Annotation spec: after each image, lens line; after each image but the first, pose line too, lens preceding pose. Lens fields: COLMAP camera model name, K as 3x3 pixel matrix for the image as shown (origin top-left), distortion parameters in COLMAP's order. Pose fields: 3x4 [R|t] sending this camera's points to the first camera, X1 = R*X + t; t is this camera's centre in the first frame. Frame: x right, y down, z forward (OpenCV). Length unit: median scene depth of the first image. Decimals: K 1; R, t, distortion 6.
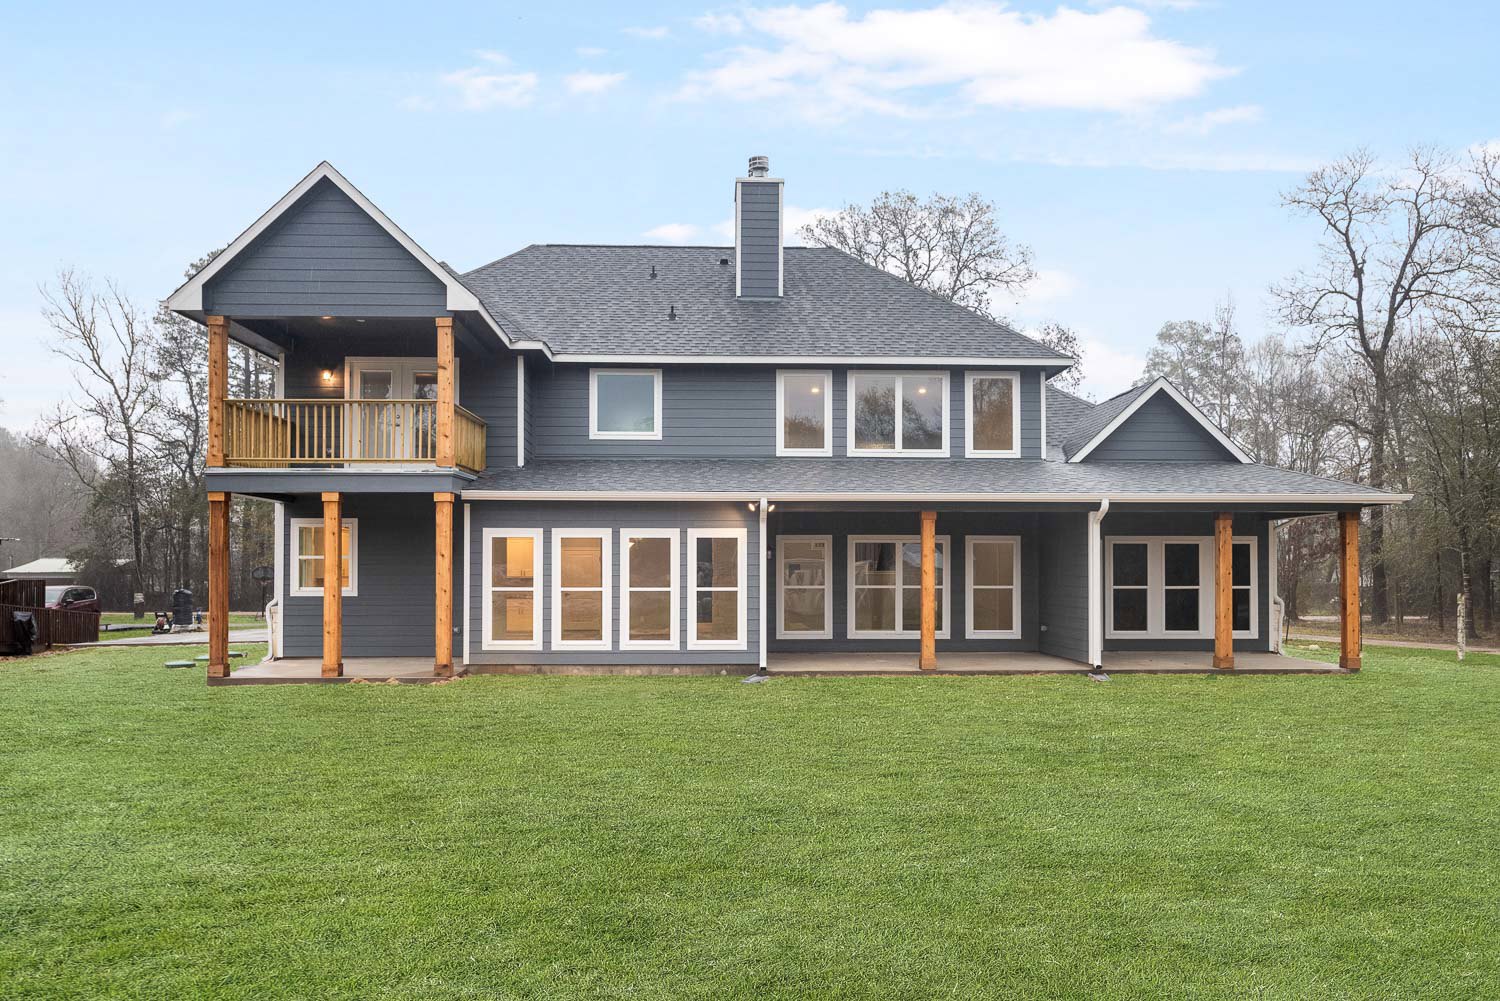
lens RADIAL K [[1127.5, 0, 750.0], [0, 1127.5, 501.4], [0, 0, 1]] dist [-0.005191, -0.000969]
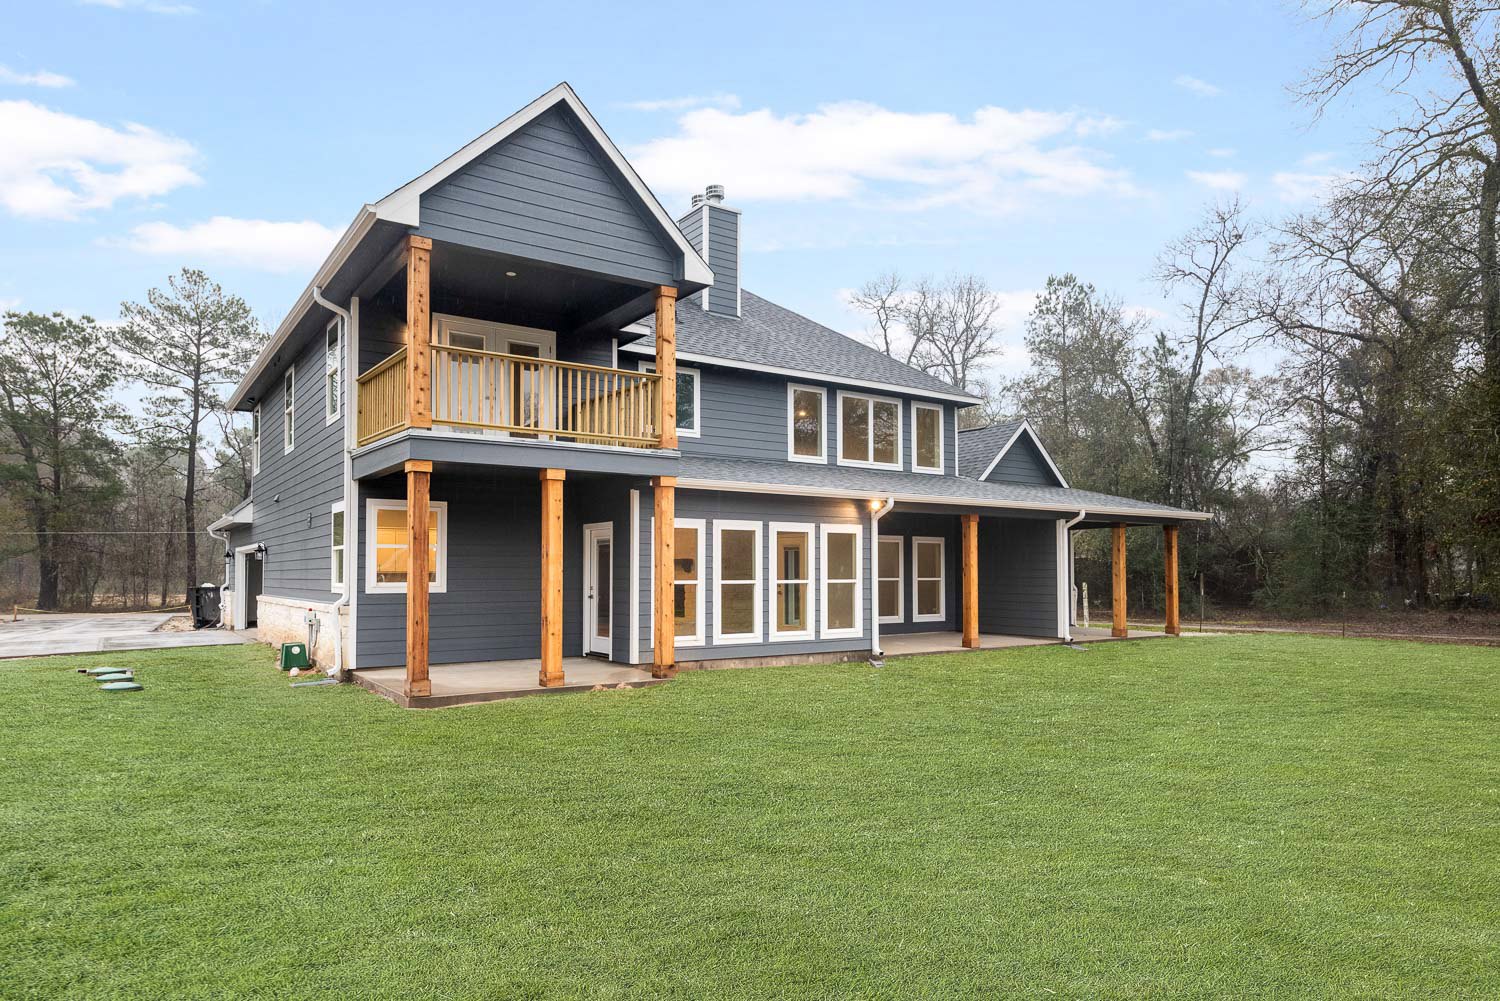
lens RADIAL K [[925.3, 0, 749.8], [0, 925.3, 504.2], [0, 0, 1]] dist [0.002900, 0.000073]
pose [[0.841560, 0.038644, 0.538780, -0.574325], [-0.032654, 0.999253, -0.020665, 0.025630], [-0.539176, -0.000203, 0.842193, 0.304374]]
